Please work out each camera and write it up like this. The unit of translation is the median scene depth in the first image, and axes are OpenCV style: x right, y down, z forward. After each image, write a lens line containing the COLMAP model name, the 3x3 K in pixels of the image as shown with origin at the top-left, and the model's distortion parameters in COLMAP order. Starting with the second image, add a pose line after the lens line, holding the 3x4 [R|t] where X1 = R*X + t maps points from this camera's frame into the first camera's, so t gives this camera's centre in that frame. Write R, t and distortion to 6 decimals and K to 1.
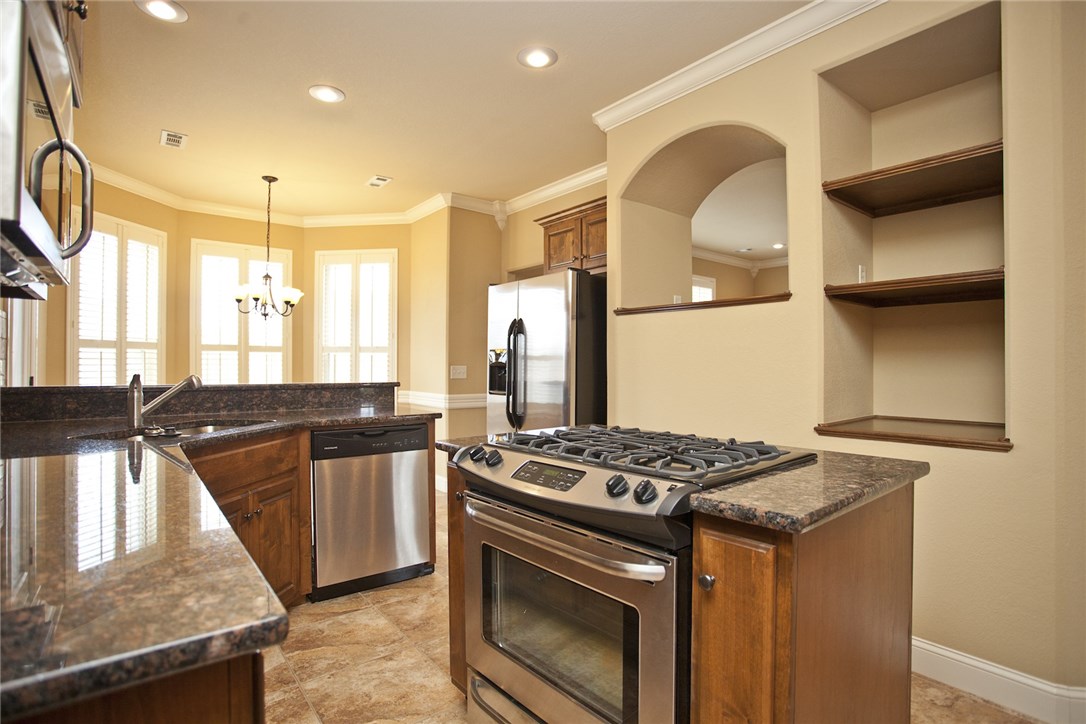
lens RADIAL K [[544.4, 0, 541.7], [0, 544.4, 364.0], [0, 0, 1]] dist [-0.058987, 0.023033]
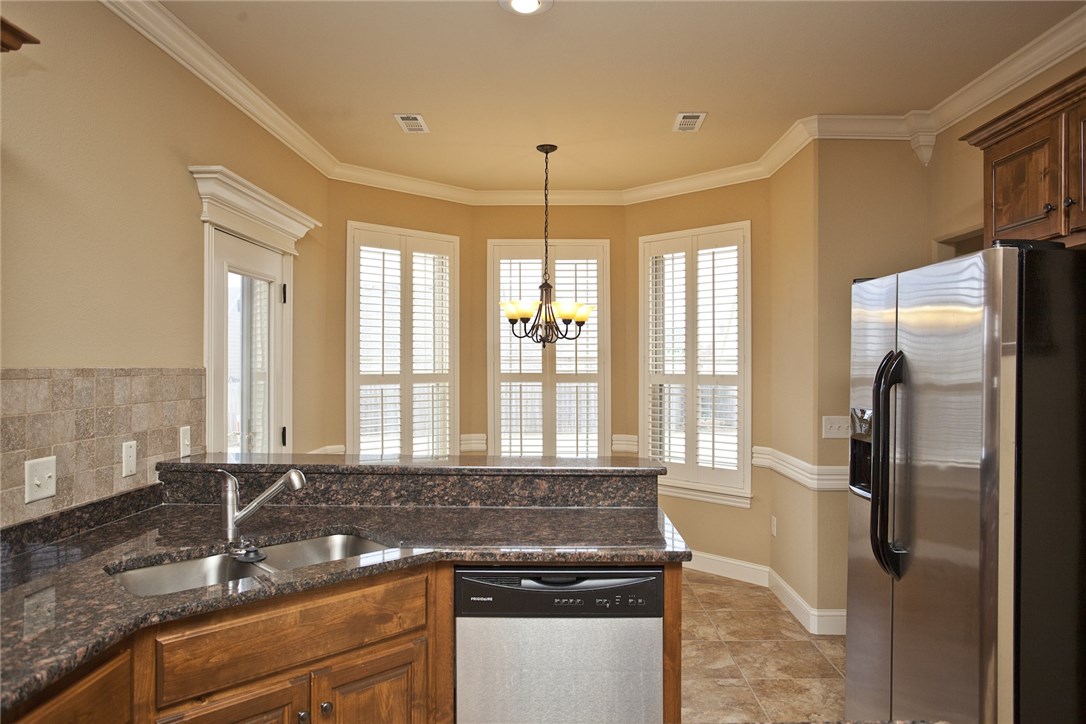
lens RADIAL K [[723.6, 0, 541.0], [0, 723.6, 364.9], [0, 0, 1]] dist [-0.028096, 0.018209]
pose [[0.775759, -0.001245, -0.631028, 0.103910], [0.002651, 0.999996, 0.001287, -0.066272], [0.631024, -0.002671, 0.775759, 0.276714]]
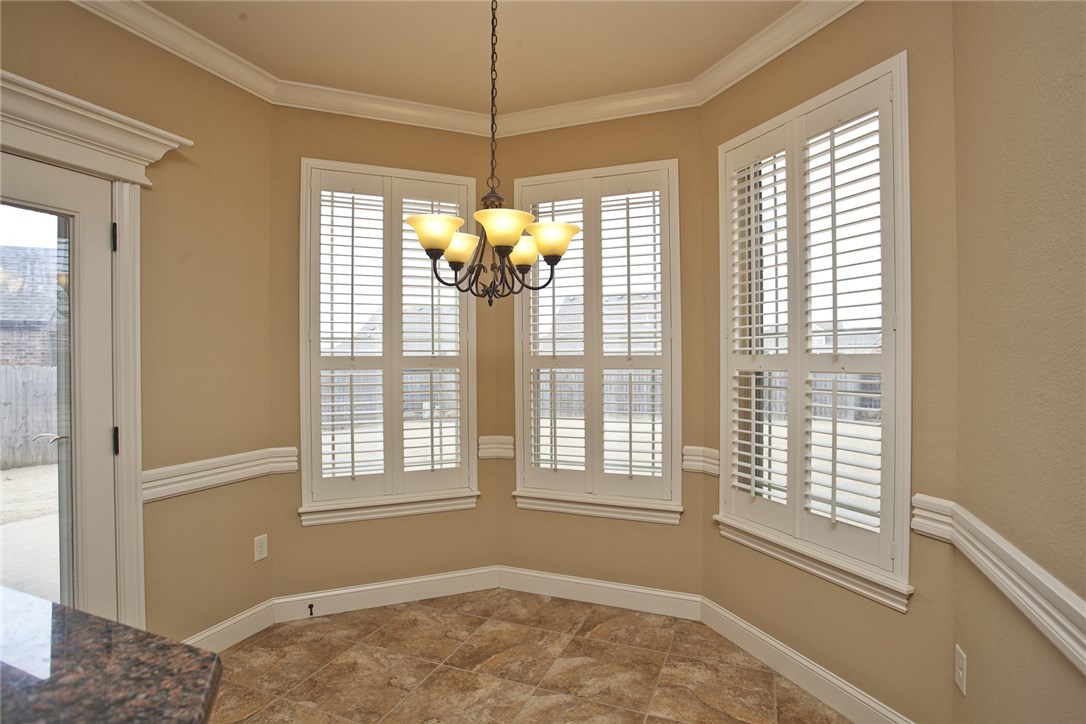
lens RADIAL K [[544.4, 0, 553.9], [0, 544.4, 358.2], [0, 0, 1]] dist [-0.058987, 0.023033]
pose [[0.505979, -0.006886, -0.862518, -0.144762], [0.004877, 0.999975, -0.005122, -0.042104], [0.862532, -0.001615, 0.506000, 0.934746]]
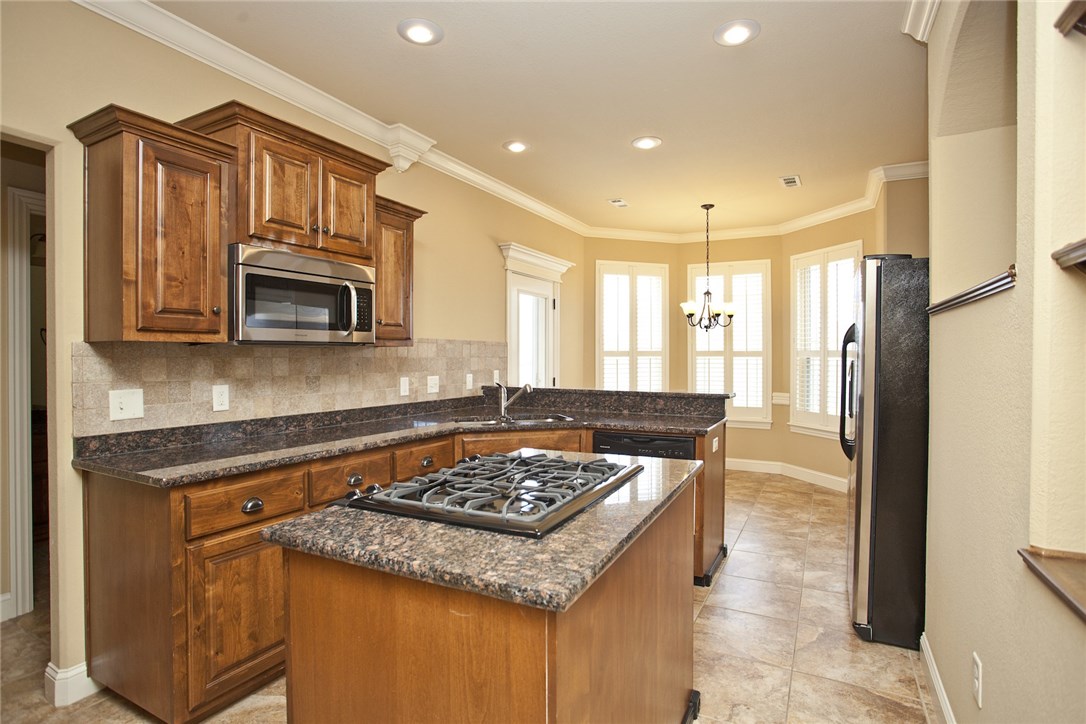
lens RADIAL K [[544.4, 0, 547.7], [0, 544.4, 362.6], [0, 0, 1]] dist [-0.058987, 0.023033]
pose [[0.418774, 0.009051, -0.908045, 0.437878], [0.002002, 0.999939, 0.010890, -0.032152], [0.908088, -0.006378, 0.418731, 0.236406]]
